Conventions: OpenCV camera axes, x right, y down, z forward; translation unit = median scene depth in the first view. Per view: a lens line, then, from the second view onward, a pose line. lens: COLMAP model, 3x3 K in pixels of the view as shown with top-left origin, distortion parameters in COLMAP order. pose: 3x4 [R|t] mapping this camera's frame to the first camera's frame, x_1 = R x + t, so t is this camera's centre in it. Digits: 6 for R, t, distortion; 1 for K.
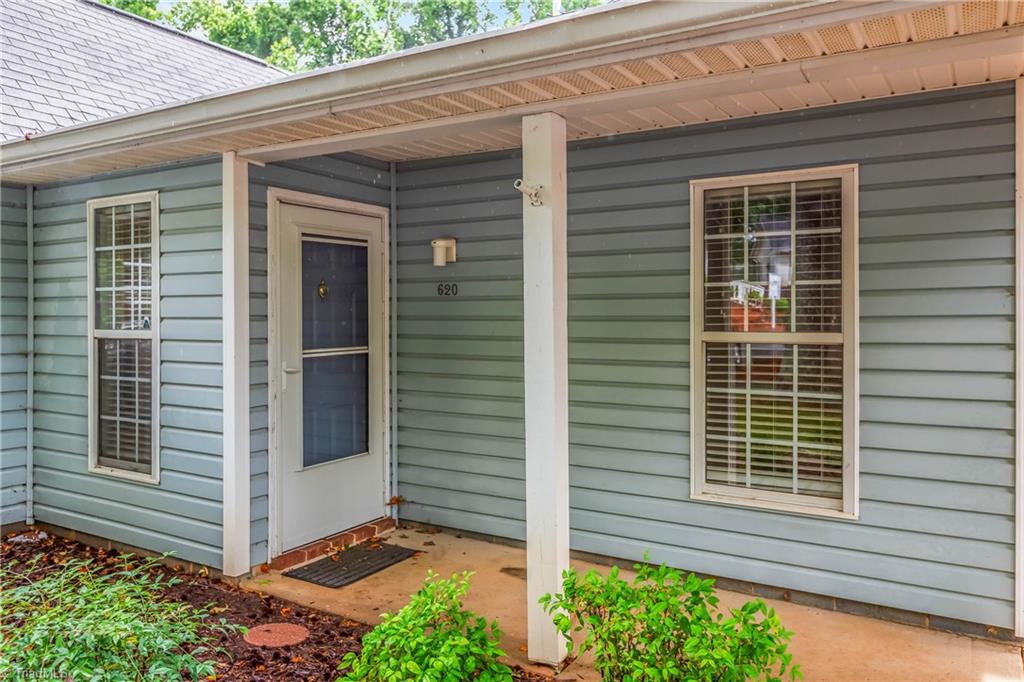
lens RADIAL K [[774.5, 0, 511.1], [0, 774.5, 332.8], [0, 0, 1]] dist [-0.002497, 0.002033]
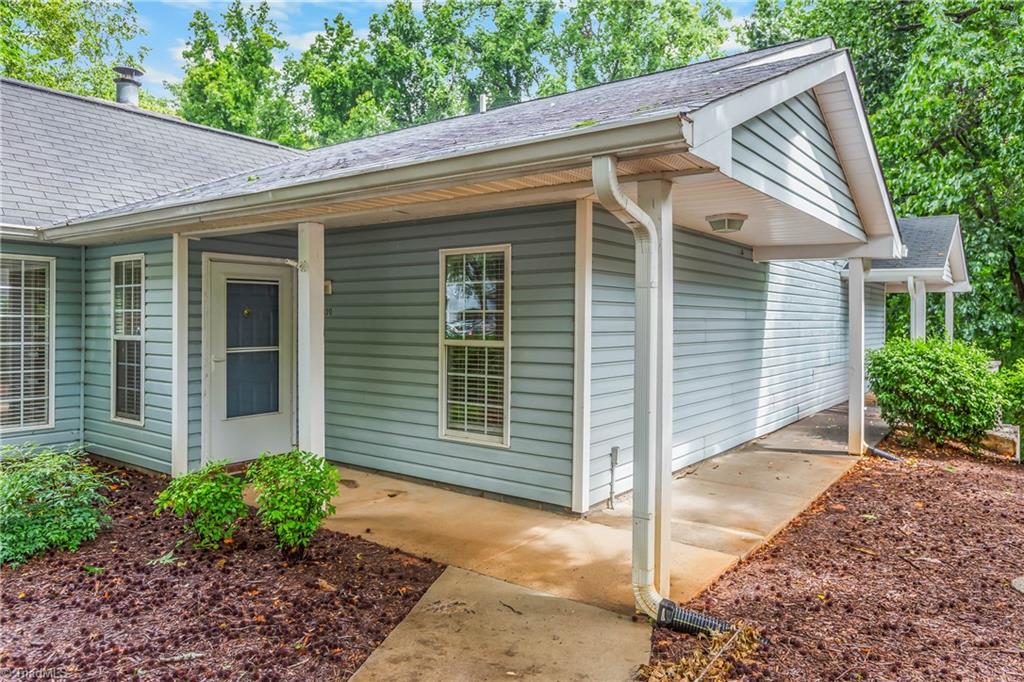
lens RADIAL K [[650.8, 0, 514.6], [0, 650.8, 336.5], [0, 0, 1]] dist [-0.003214, 0.000196]
pose [[0.998104, 0.007688, -0.061070, 0.444627], [-0.007663, 0.999970, 0.000651, -0.008876], [0.061073, -0.000182, 0.998133, -0.373527]]
